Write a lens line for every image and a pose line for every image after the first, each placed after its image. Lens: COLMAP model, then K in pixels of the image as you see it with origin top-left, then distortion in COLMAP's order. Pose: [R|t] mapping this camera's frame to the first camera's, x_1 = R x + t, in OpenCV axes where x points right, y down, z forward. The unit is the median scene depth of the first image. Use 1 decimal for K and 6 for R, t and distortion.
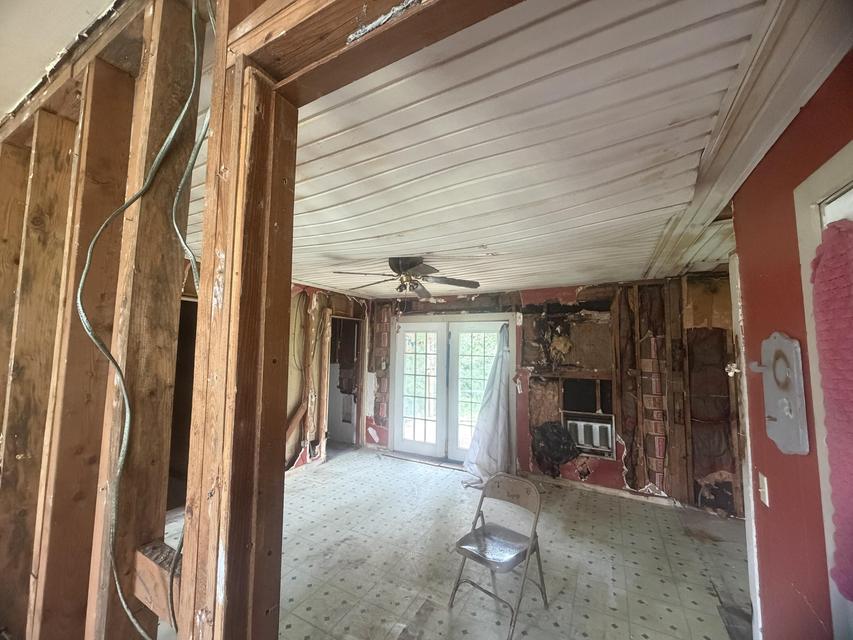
lens RADIAL K [[341.5, 0, 425.3], [0, 341.5, 321.4], [0, 0, 1]] dist [0.001600, 0.000290]
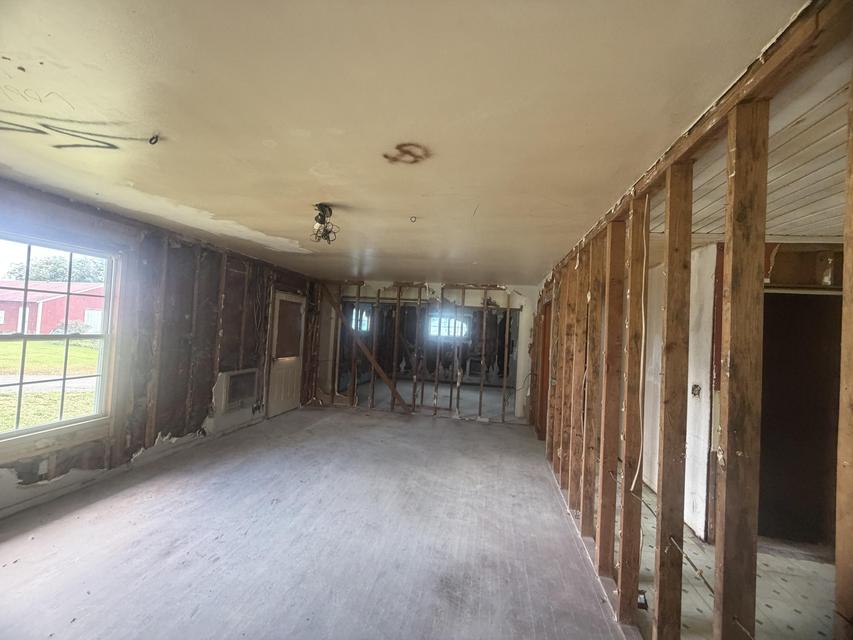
lens RADIAL K [[341.5, 0, 425.3], [0, 341.5, 321.4], [0, 0, 1]] dist [0.001600, 0.000290]
pose [[0.298975, -0.022261, -0.954001, -0.143747], [0.025285, 0.999562, -0.015400, -0.000439], [0.953926, -0.019518, 0.299407, -0.051468]]
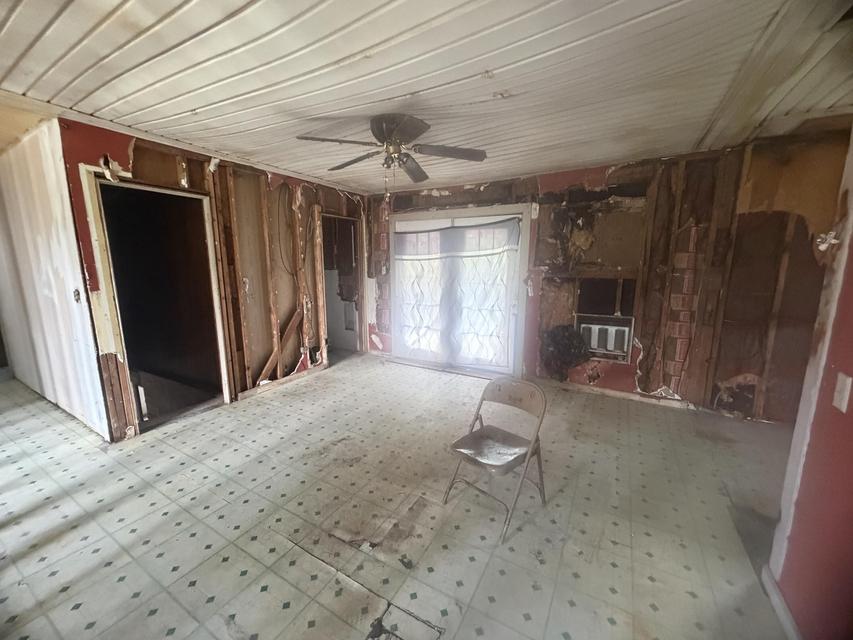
lens RADIAL K [[341.5, 0, 425.3], [0, 341.5, 321.4], [0, 0, 1]] dist [0.001600, 0.000290]
pose [[0.999249, -0.009242, -0.037640, 0.035972], [0.018297, 0.968610, 0.247912, 0.053723], [0.034167, -0.248414, 0.968051, 0.109481]]
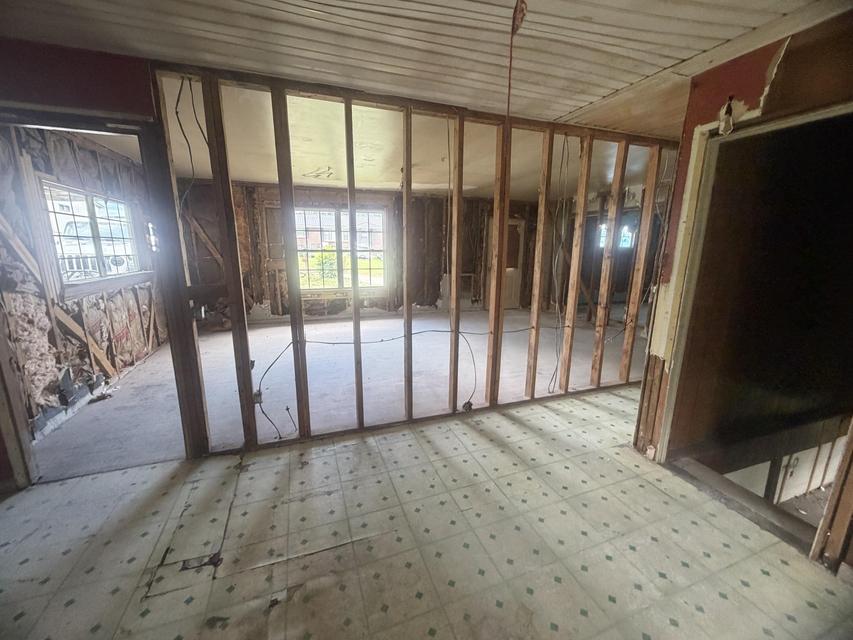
lens RADIAL K [[341.5, 0, 425.3], [0, 341.5, 321.4], [0, 0, 1]] dist [0.001600, 0.000290]
pose [[-0.665444, 0.139351, -0.733325, 0.066655], [0.041967, 0.987850, 0.149634, 0.113542], [0.745267, 0.068798, -0.663208, 0.868171]]
